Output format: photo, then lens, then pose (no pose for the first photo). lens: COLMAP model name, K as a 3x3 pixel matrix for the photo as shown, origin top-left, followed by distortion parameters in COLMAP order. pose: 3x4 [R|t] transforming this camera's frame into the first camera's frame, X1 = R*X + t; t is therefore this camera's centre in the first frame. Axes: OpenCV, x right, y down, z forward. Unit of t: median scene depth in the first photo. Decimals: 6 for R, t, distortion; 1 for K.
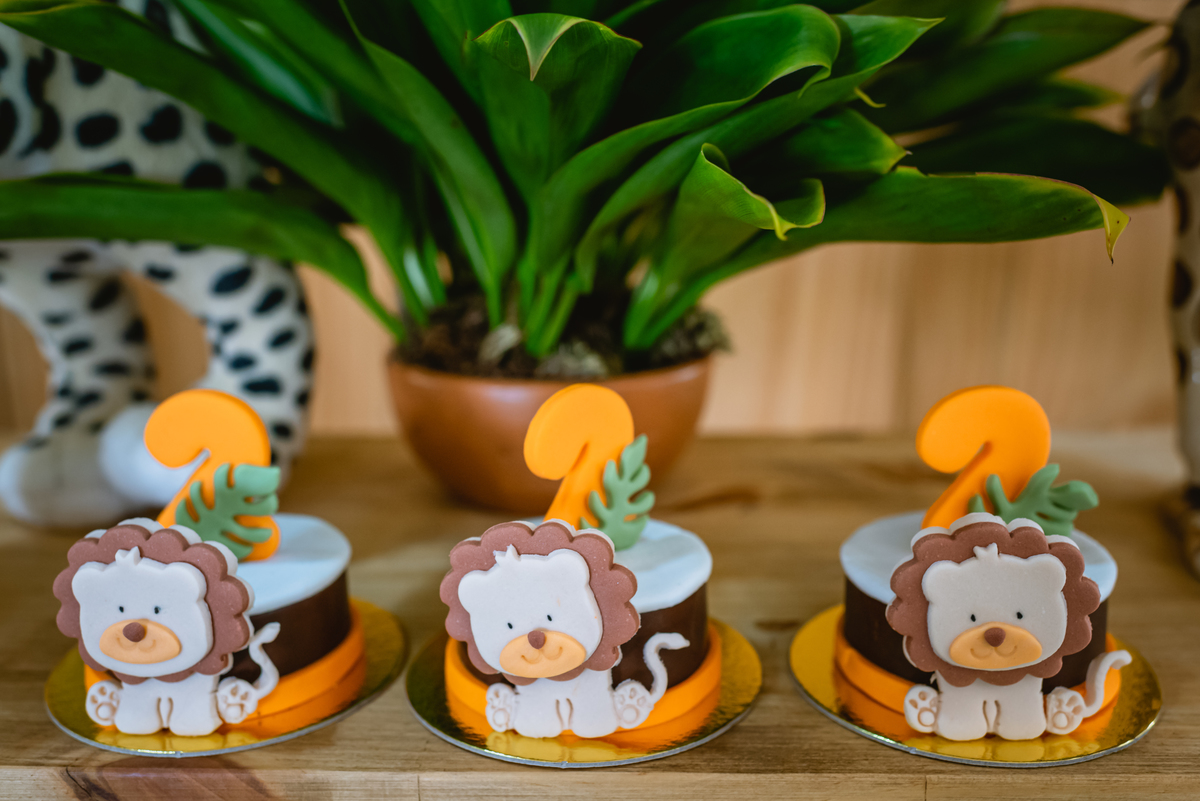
lens RADIAL K [[1182.4, 0, 600.0], [0, 1182.4, 400.5], [0, 0, 1]] dist [0.004599, -0.011412]
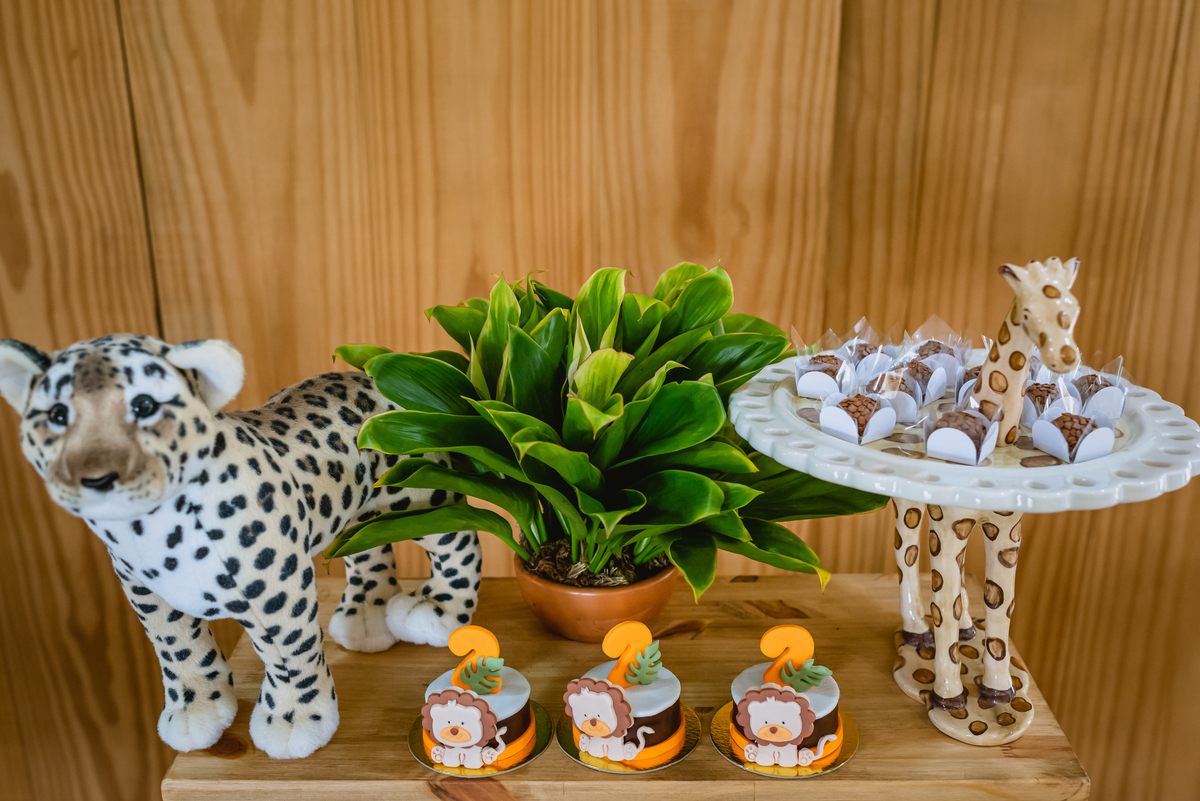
lens RADIAL K [[1217.4, 0, 600.0], [0, 1217.4, 400.5], [0, 0, 1]] dist [-0.005120, 0.002643]
pose [[0.999898, -0.009133, 0.011017, -0.087810], [0.008154, 0.996281, 0.085780, -0.718577], [-0.011760, -0.085681, 0.996253, -1.534328]]
